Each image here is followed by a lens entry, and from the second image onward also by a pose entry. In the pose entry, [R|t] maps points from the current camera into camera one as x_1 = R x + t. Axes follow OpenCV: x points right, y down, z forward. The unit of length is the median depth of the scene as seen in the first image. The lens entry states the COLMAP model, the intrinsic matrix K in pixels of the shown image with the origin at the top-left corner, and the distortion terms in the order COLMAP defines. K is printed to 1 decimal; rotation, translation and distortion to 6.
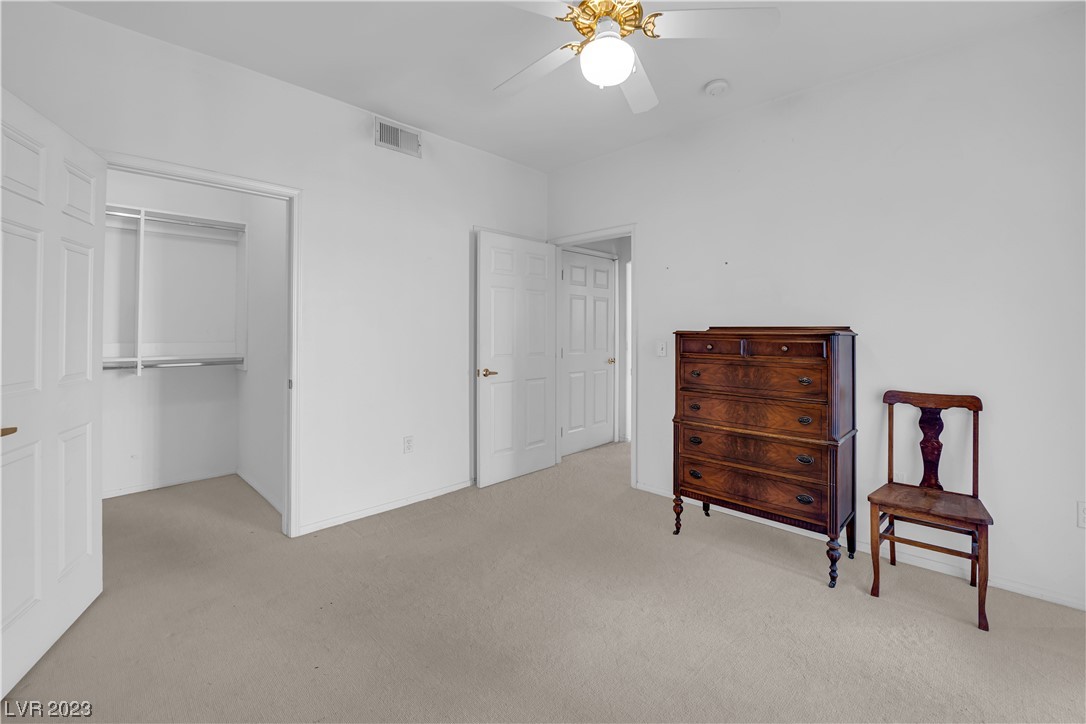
lens RADIAL K [[453.2, 0, 544.1], [0, 453.2, 328.4], [0, 0, 1]] dist [-0.015258, -0.000056]
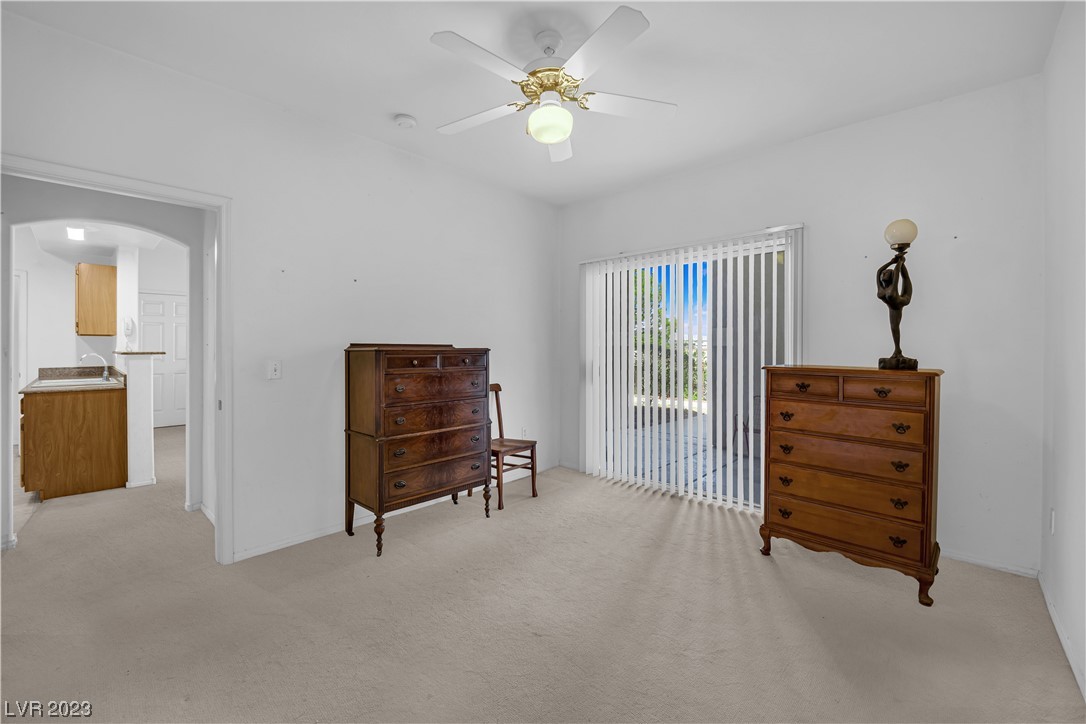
lens RADIAL K [[442.6, 0, 545.5], [0, 442.6, 348.2], [0, 0, 1]] dist [-0.014611, -0.000025]
pose [[-0.014868, -0.000997, 0.999889, -0.688726], [-0.004929, 0.999987, 0.000923, 0.004207], [-0.999877, -0.004915, -0.014873, 0.678138]]
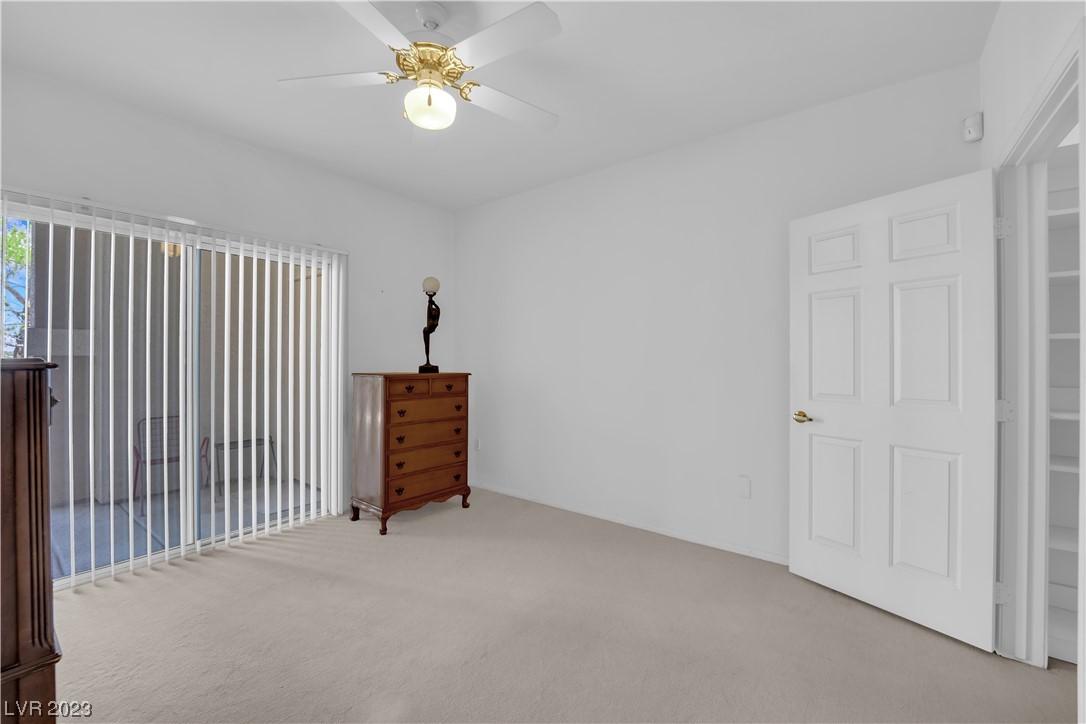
lens RADIAL K [[454.5, 0, 545.9], [0, 454.5, 357.6], [0, 0, 1]] dist [-0.019762, -0.000149]
pose [[-0.991368, -0.003253, -0.131066, -0.006838], [-0.002901, 0.999992, -0.002871, 0.000549], [0.131074, -0.002466, -0.991369, 1.379420]]
